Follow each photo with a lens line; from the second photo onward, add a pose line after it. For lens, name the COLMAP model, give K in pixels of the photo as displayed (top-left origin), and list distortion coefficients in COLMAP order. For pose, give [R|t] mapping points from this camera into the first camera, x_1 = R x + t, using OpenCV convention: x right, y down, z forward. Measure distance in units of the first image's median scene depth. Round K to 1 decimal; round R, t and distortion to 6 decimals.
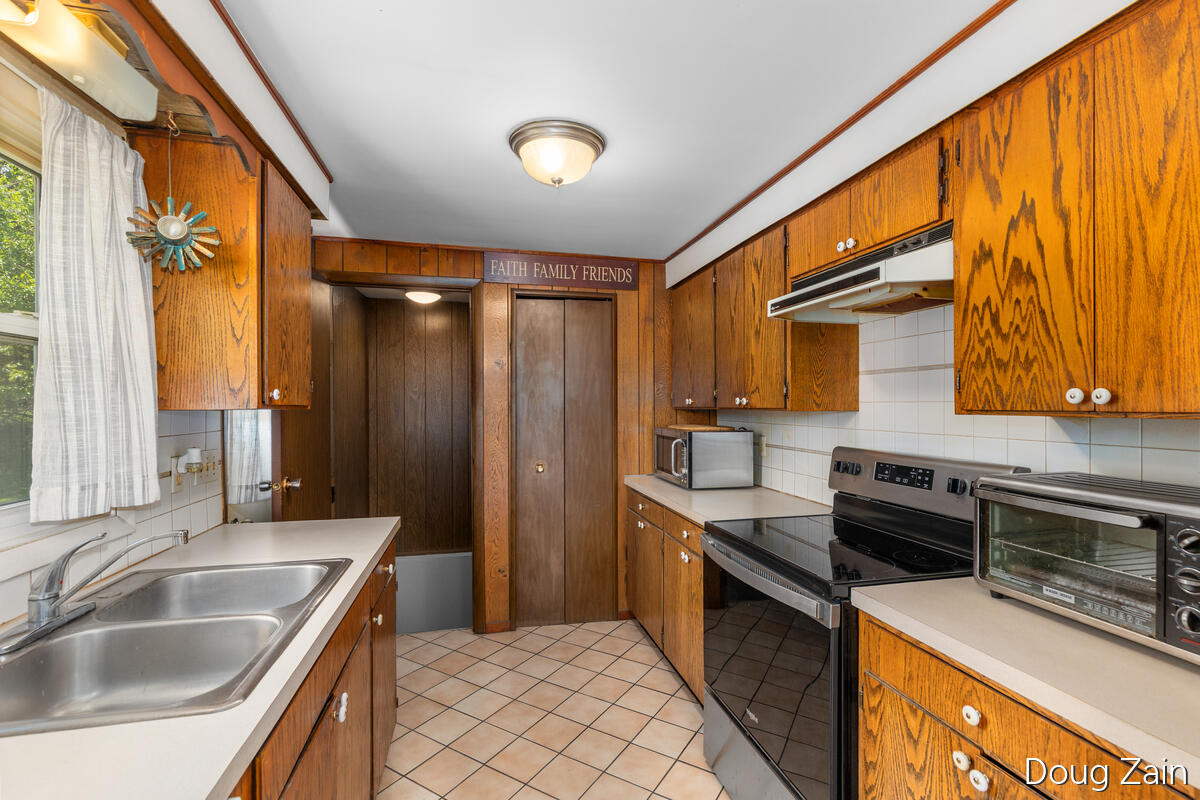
lens RADIAL K [[553.5, 0, 600.8], [0, 553.5, 403.6], [0, 0, 1]] dist [0.000116, 0.000005]
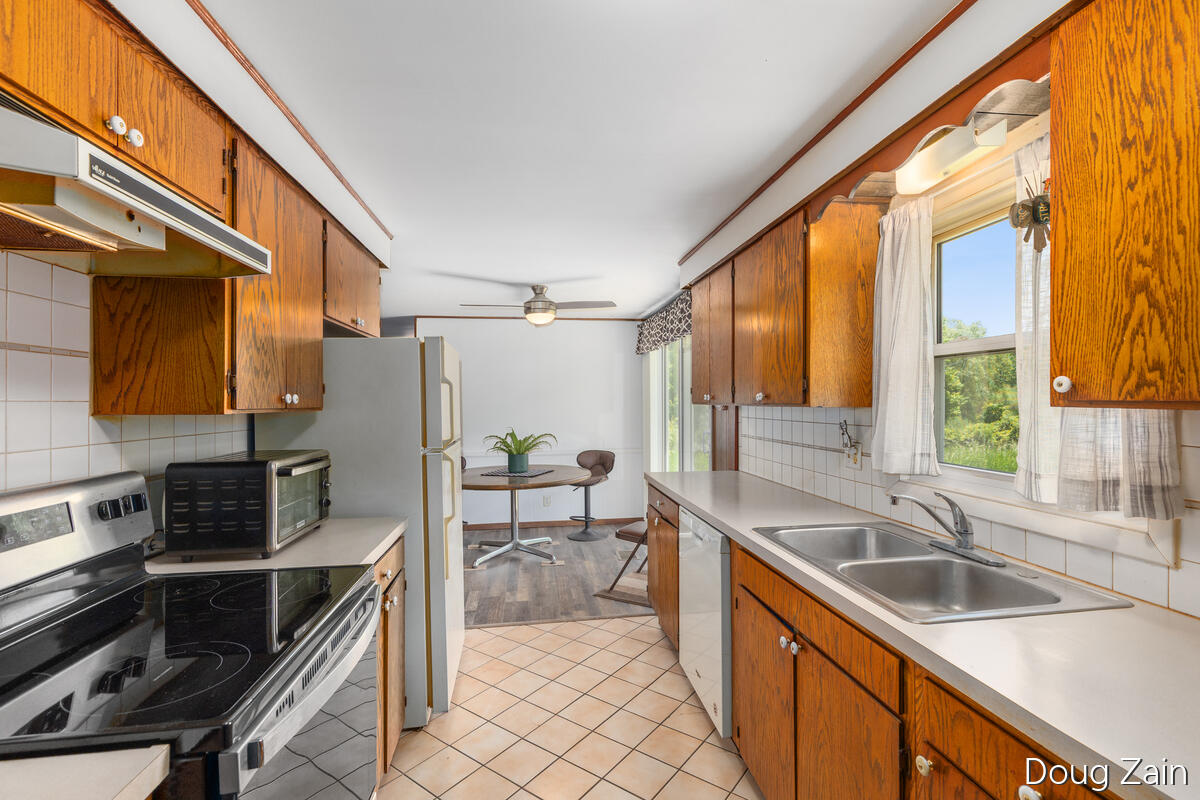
lens RADIAL K [[553.5, 0, 601.4], [0, 553.5, 401.3], [0, 0, 1]] dist [0.000116, 0.000005]
pose [[-0.997132, 0.006679, 0.075380, -0.100890], [0.006887, 0.999973, 0.002503, -0.000853], [-0.075362, 0.003015, -0.997152, 1.598481]]
